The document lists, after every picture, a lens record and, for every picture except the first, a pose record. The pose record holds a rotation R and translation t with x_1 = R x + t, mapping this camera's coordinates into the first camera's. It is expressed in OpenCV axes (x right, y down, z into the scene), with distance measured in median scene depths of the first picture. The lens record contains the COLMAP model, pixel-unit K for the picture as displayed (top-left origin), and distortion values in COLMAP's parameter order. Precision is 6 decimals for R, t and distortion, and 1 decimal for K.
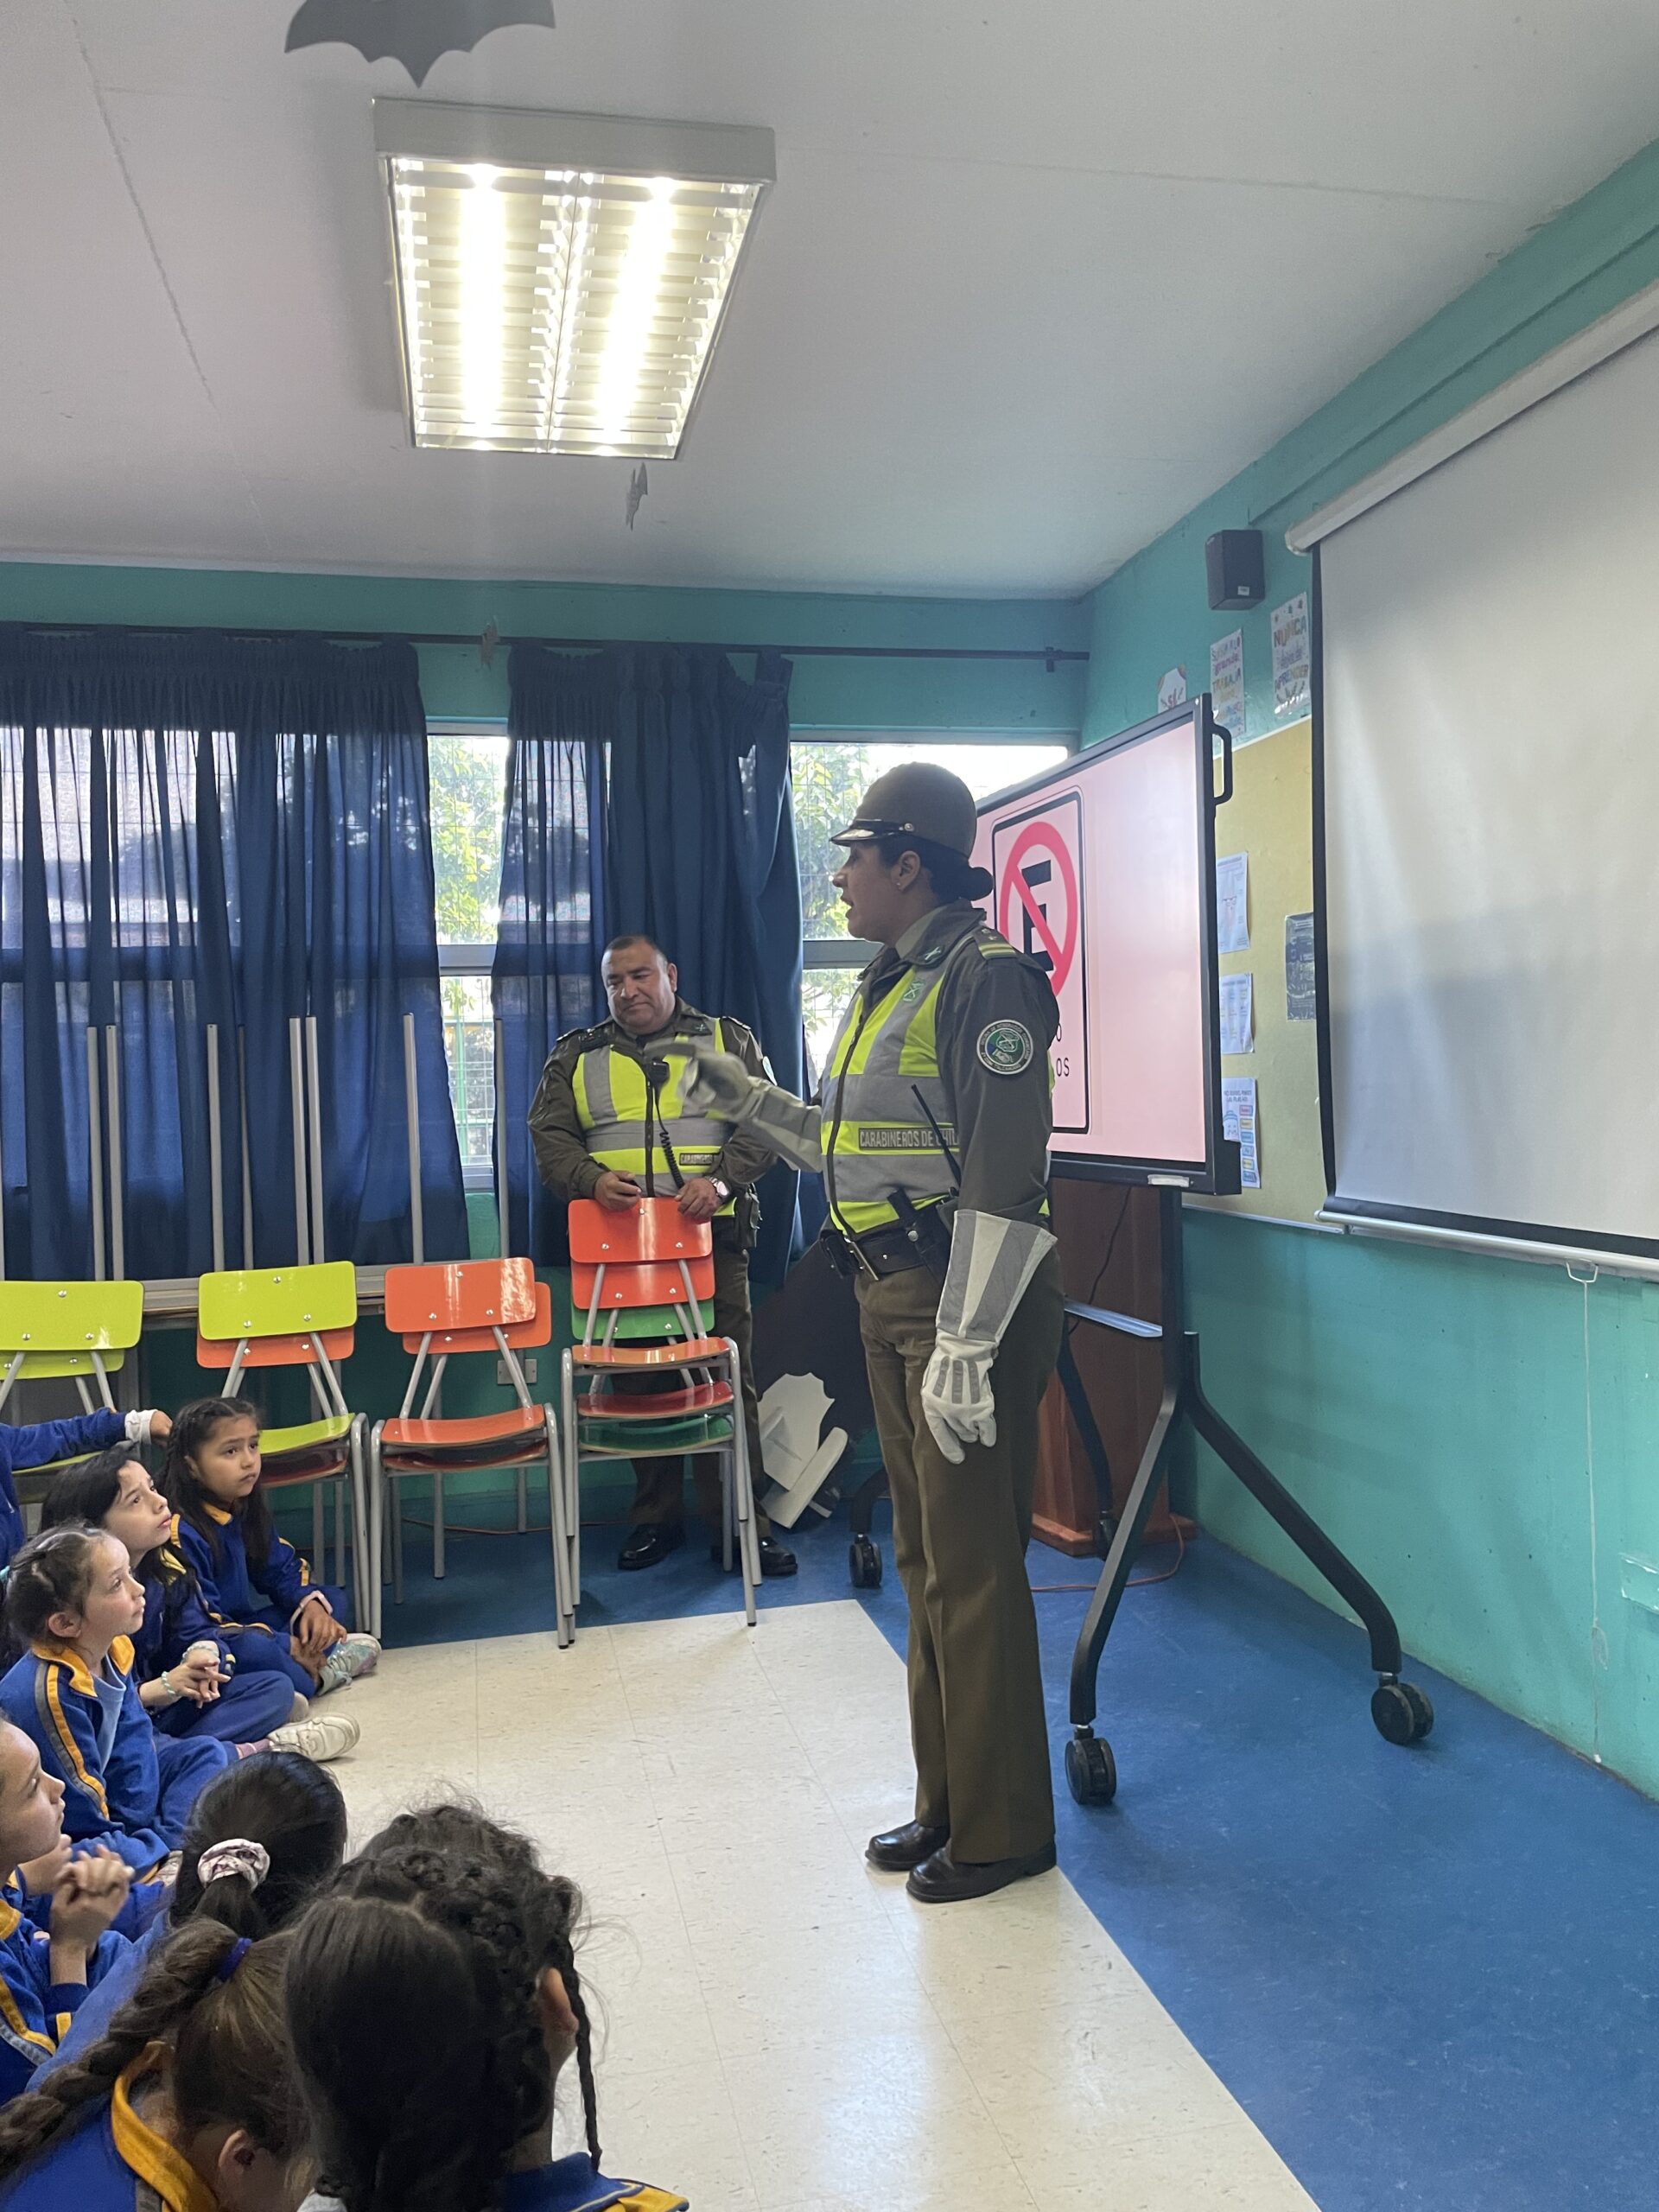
lens RADIAL K [[1656.9, 0, 833.7], [0, 1656.9, 1107.8], [0, 0, 1]] dist [0.091842, -0.131999]
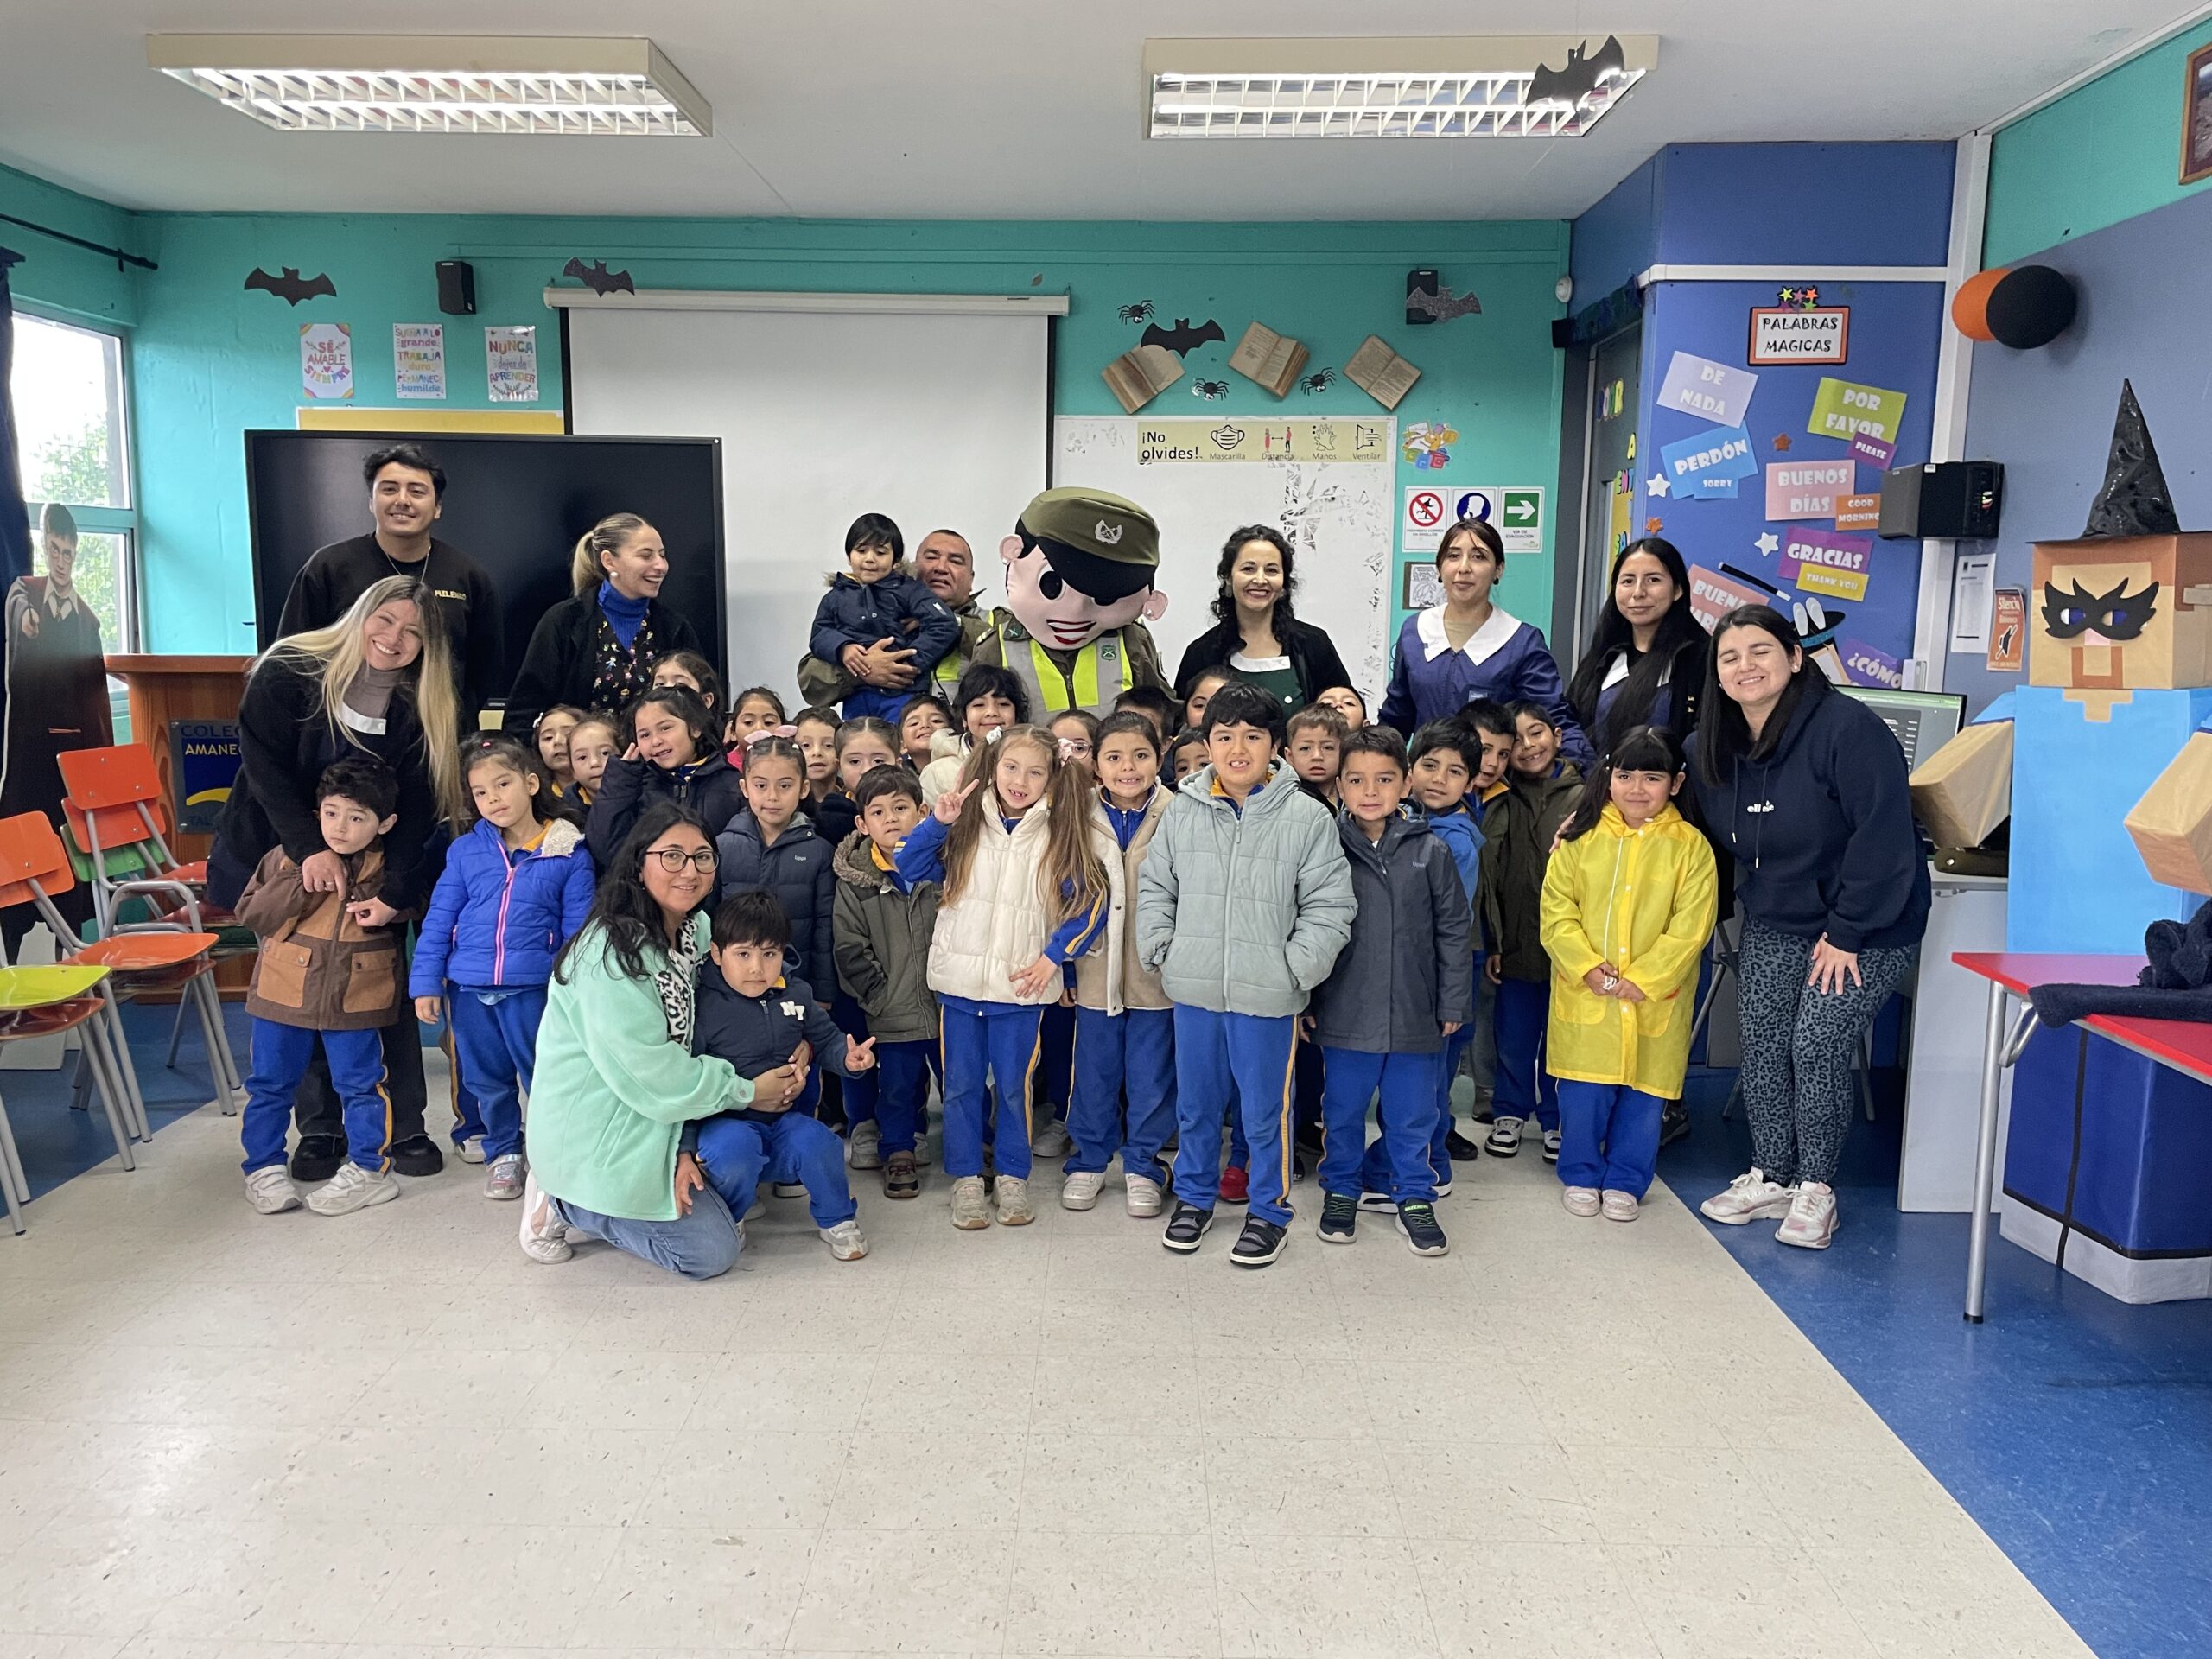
lens RADIAL K [[1656.9, 0, 1103.6], [0, 1656.9, 831.9], [0, 0, 1]] dist [0.091842, -0.131999]
pose [[0.239630, -0.101535, 0.965540, -1.090096], [-0.001238, 0.994483, 0.104886, -0.007340], [-0.970864, -0.026329, 0.238182, 0.103090]]
